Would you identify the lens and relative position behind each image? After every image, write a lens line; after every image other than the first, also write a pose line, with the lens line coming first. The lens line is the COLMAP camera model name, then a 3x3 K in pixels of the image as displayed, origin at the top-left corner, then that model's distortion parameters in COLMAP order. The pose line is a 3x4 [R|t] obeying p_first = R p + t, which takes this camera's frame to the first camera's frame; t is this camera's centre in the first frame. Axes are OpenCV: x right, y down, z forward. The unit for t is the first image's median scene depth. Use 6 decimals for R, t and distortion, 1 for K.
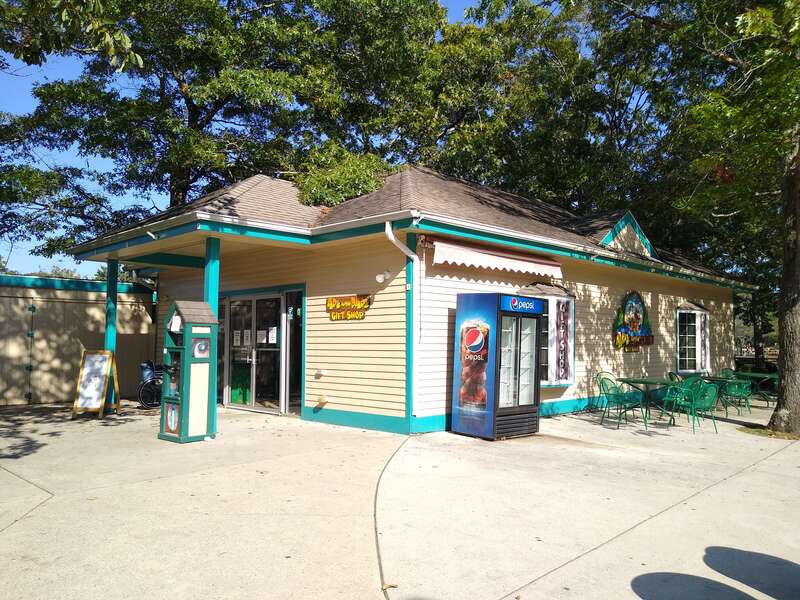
lens RADIAL K [[613.2, 0, 400.0], [0, 613.2, 300.0], [0, 0, 1]] dist [0.004159, -0.086388]
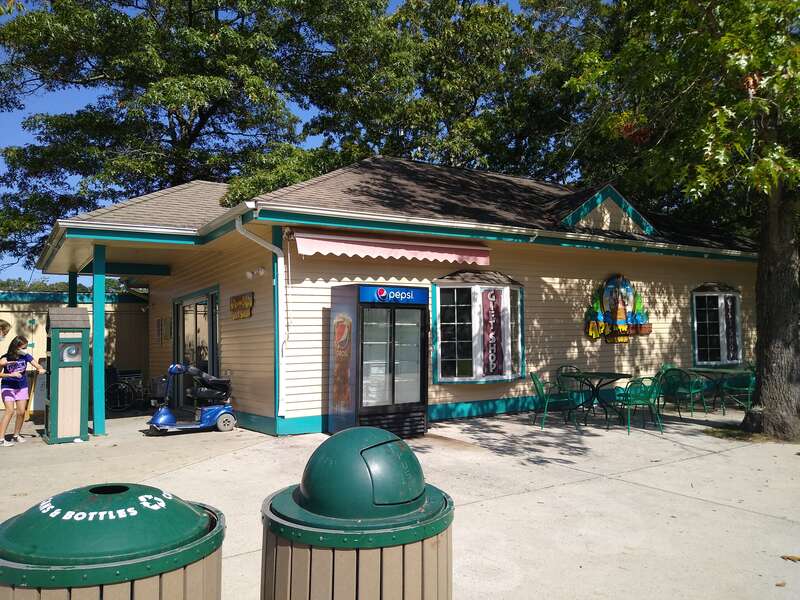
lens RADIAL K [[613.2, 0, 400.0], [0, 613.2, 300.0], [0, 0, 1]] dist [0.004159, -0.086388]
pose [[0.979259, -0.048334, -0.196763, 0.381042], [0.047501, 0.998831, -0.008950, 0.023346], [0.196966, -0.000582, 0.980410, 0.096831]]
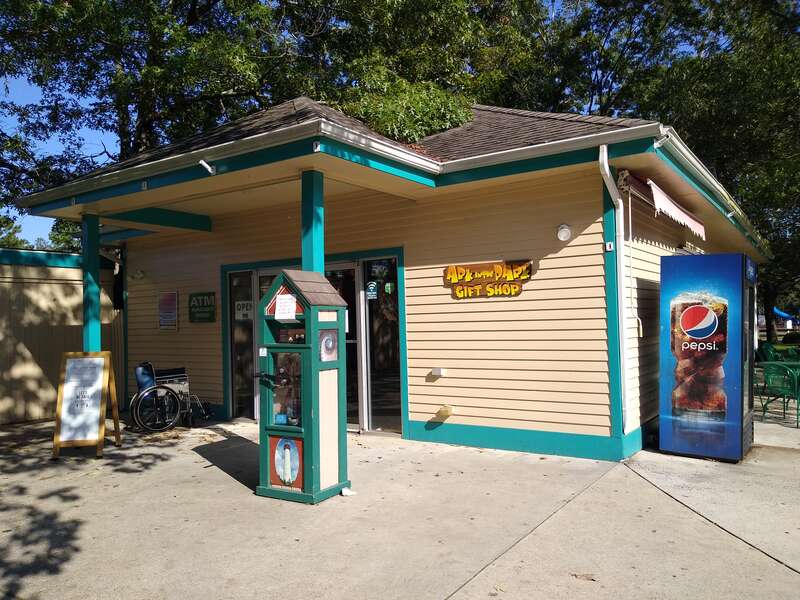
lens RADIAL K [[628.0, 0, 400.3], [0, 628.0, 310.6], [0, 0, 1]] dist [0.055752, -0.108802]
pose [[0.986760, -0.022411, 0.160629, -0.320434], [0.014771, 0.998709, 0.048600, 0.012197], [-0.161511, -0.045584, 0.985818, 0.330425]]
